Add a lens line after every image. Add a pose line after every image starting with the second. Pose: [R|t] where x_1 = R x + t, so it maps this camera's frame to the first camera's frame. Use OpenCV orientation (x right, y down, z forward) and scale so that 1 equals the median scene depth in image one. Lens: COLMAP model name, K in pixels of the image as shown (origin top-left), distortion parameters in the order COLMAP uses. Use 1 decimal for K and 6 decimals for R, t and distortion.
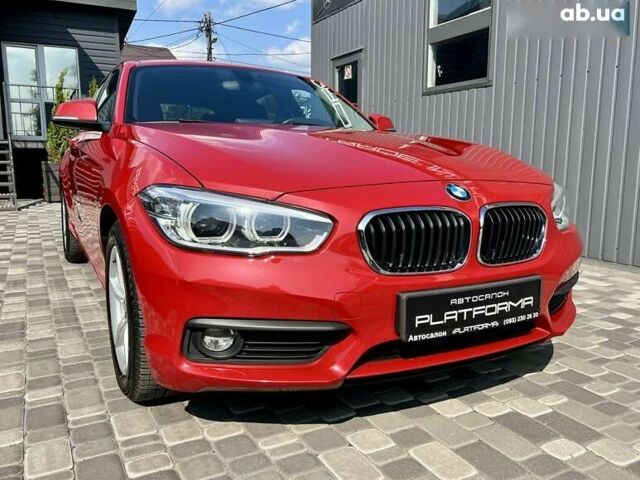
lens RADIAL K [[522.8, 0, 320.9], [0, 522.8, 237.0], [0, 0, 1]] dist [0.038316, -0.048236]
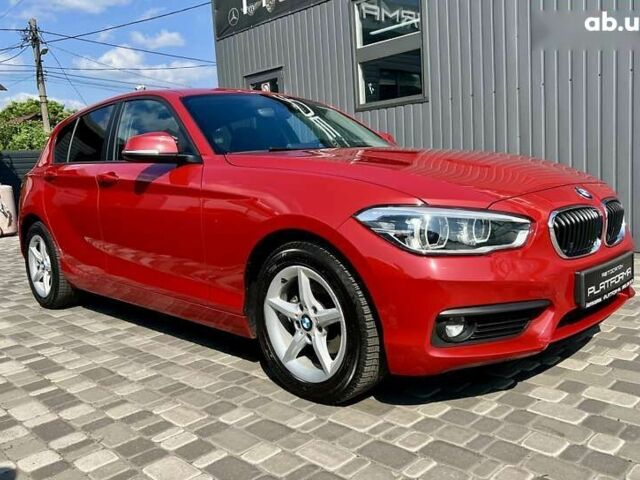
lens RADIAL K [[551.8, 0, 340.5], [0, 551.8, 240.2], [0, 0, 1]] dist [0.018577, -0.001145]
pose [[0.952686, -0.096016, 0.288392, -0.645233], [0.104338, 0.994449, -0.013586, -0.011217], [-0.285487, 0.043033, 0.957416, -0.126339]]
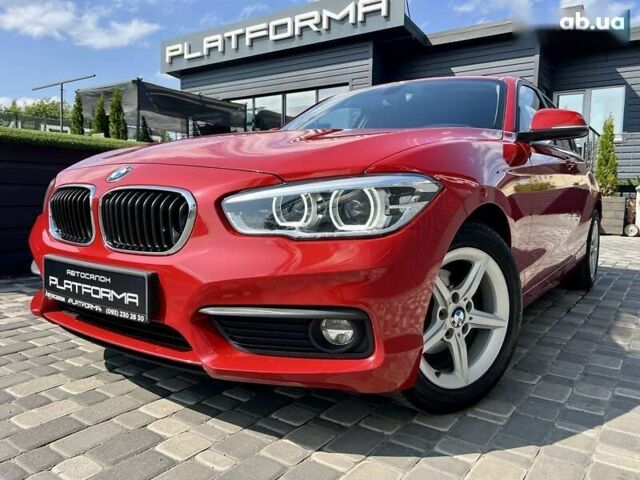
lens RADIAL K [[494.8, 0, 320.0], [0, 494.8, 240.0], [0, 0, 1]] dist [0.047344, -0.083218]
pose [[0.457959, 0.089359, -0.884471, 1.155468], [-0.150190, 0.988410, 0.022095, -0.033687], [0.876194, 0.122720, 0.466072, 0.810714]]
